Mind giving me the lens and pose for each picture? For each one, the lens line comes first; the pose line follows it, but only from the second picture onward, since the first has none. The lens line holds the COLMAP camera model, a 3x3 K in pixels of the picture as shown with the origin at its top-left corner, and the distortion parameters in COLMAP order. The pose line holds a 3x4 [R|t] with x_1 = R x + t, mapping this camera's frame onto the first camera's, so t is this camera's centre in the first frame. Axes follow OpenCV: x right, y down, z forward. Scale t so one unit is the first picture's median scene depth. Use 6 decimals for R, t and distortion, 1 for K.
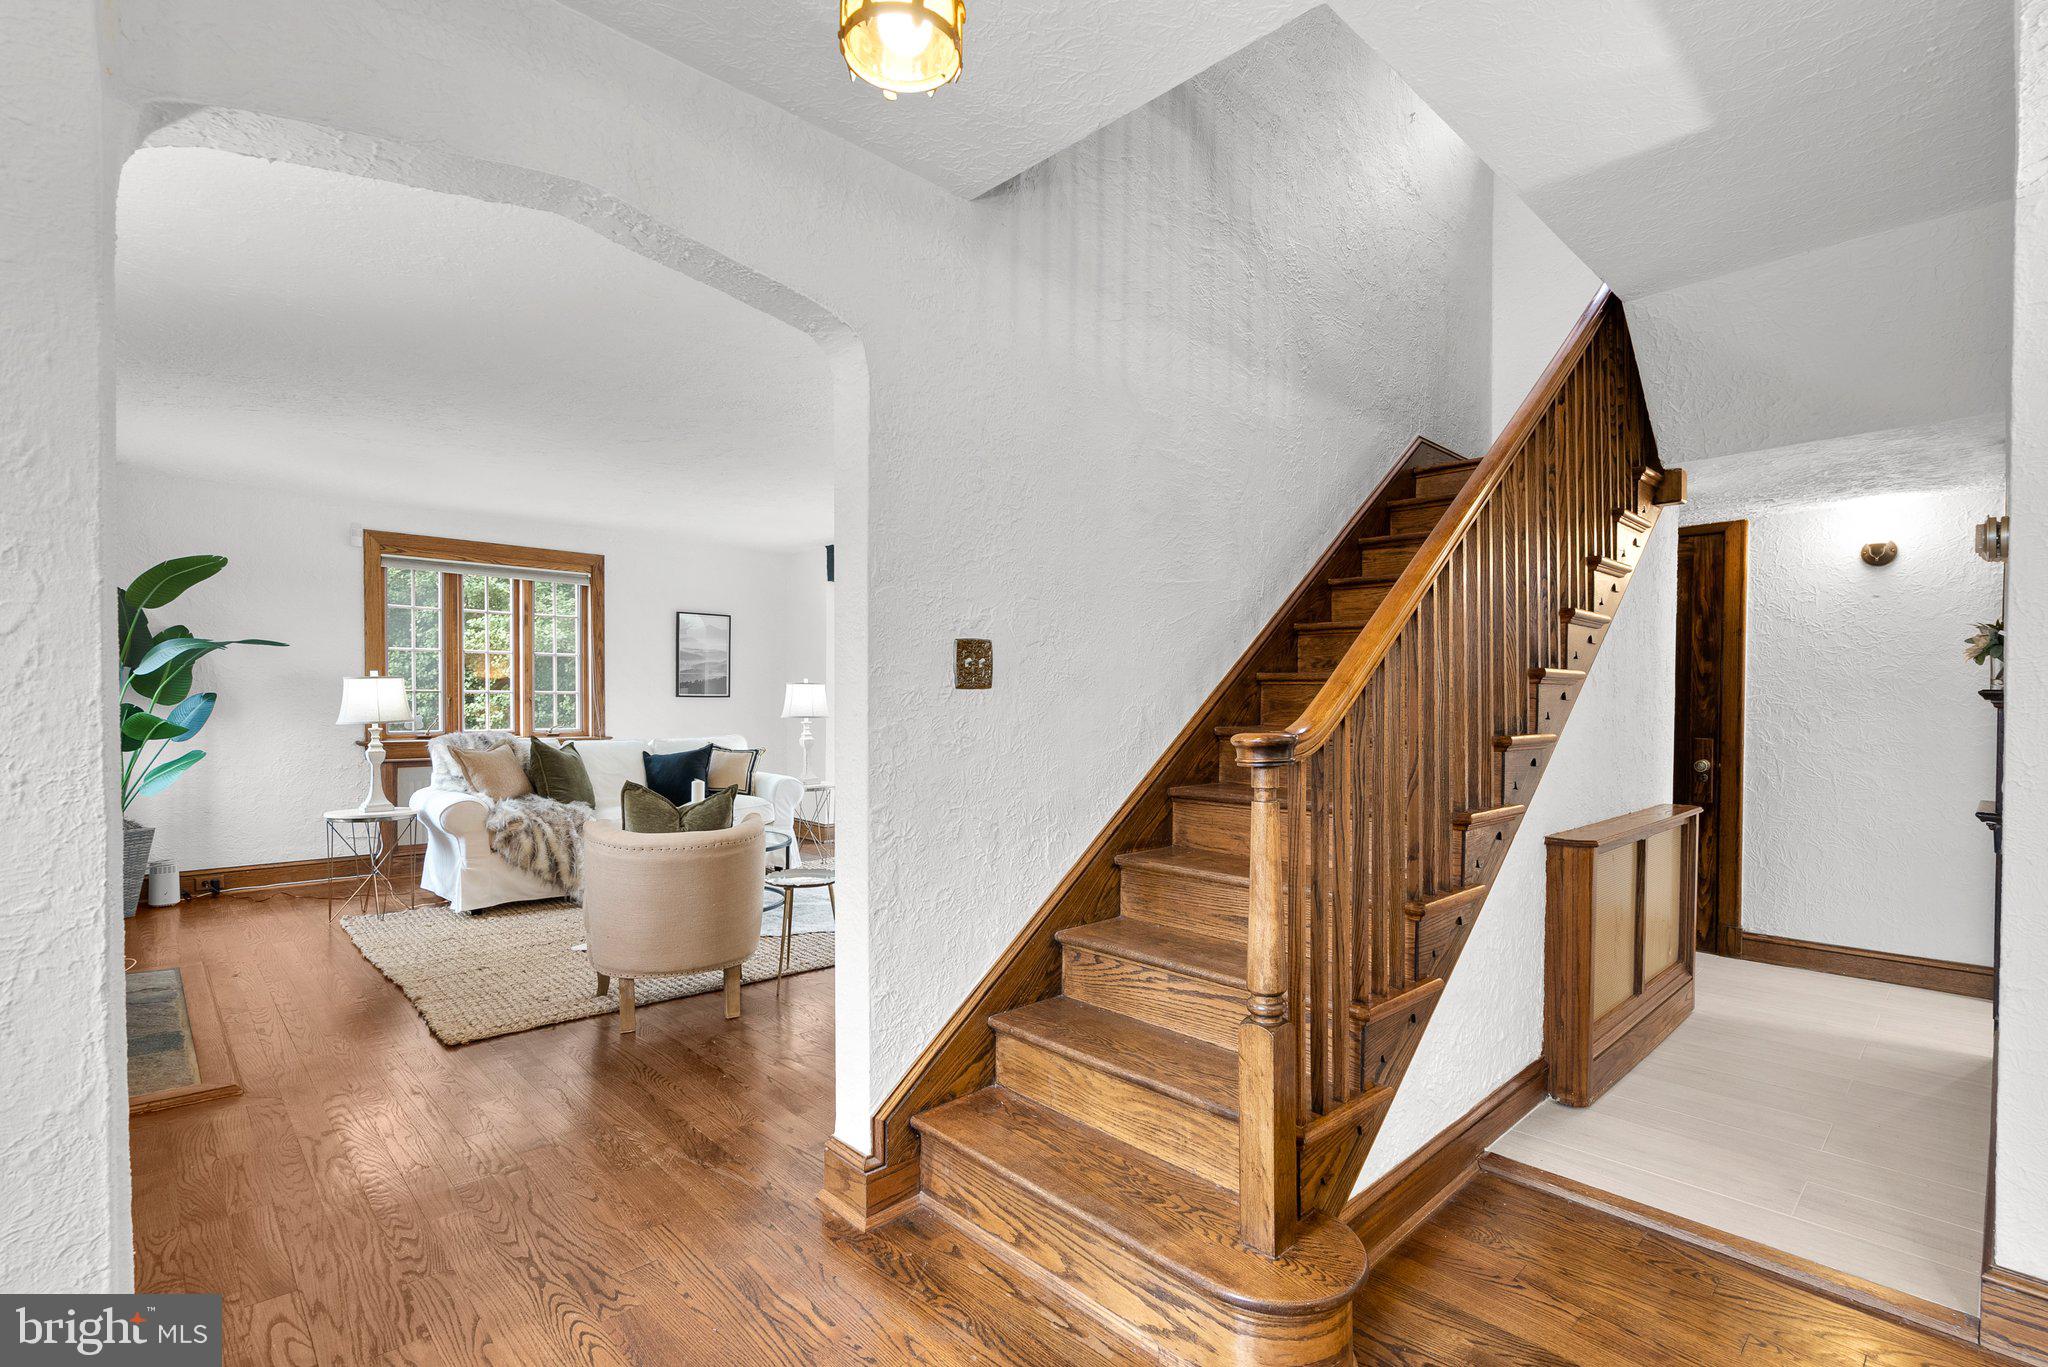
lens RADIAL K [[941.1, 0, 1019.4], [0, 941.1, 697.7], [0, 0, 1]] dist [0.000844, 0.000785]
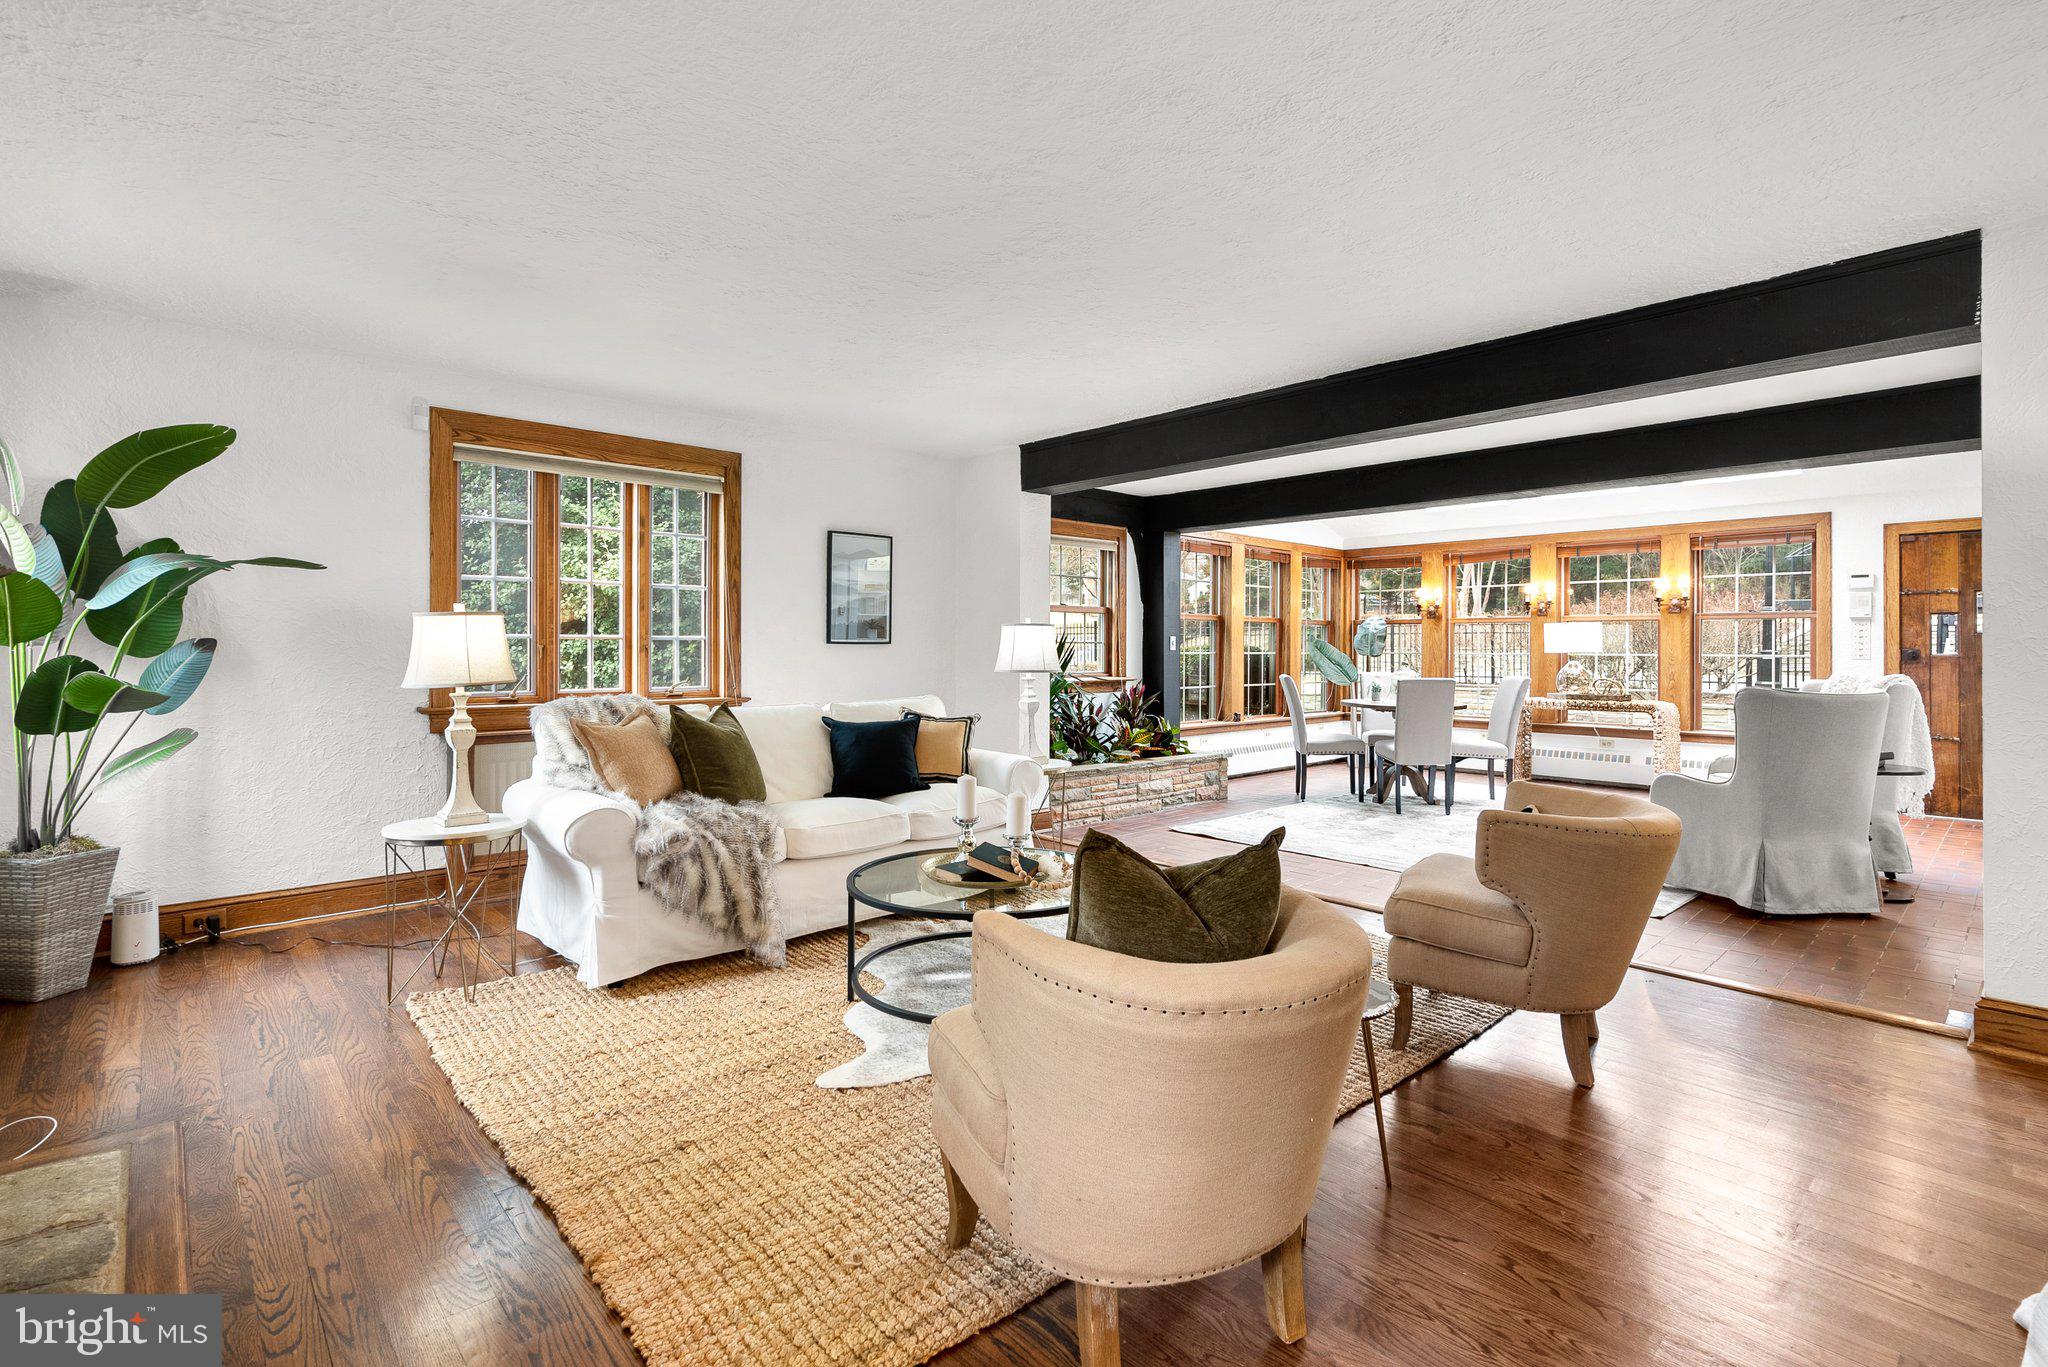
lens RADIAL K [[949.2, 0, 1022.8], [0, 949.2, 626.1], [0, 0, 1]] dist [0.000599, -0.000158]
pose [[0.999940, 0.000859, -0.010898, -0.283698], [-0.001048, 0.999849, -0.017342, -0.002502], [0.010881, 0.017352, 0.999790, 0.343606]]
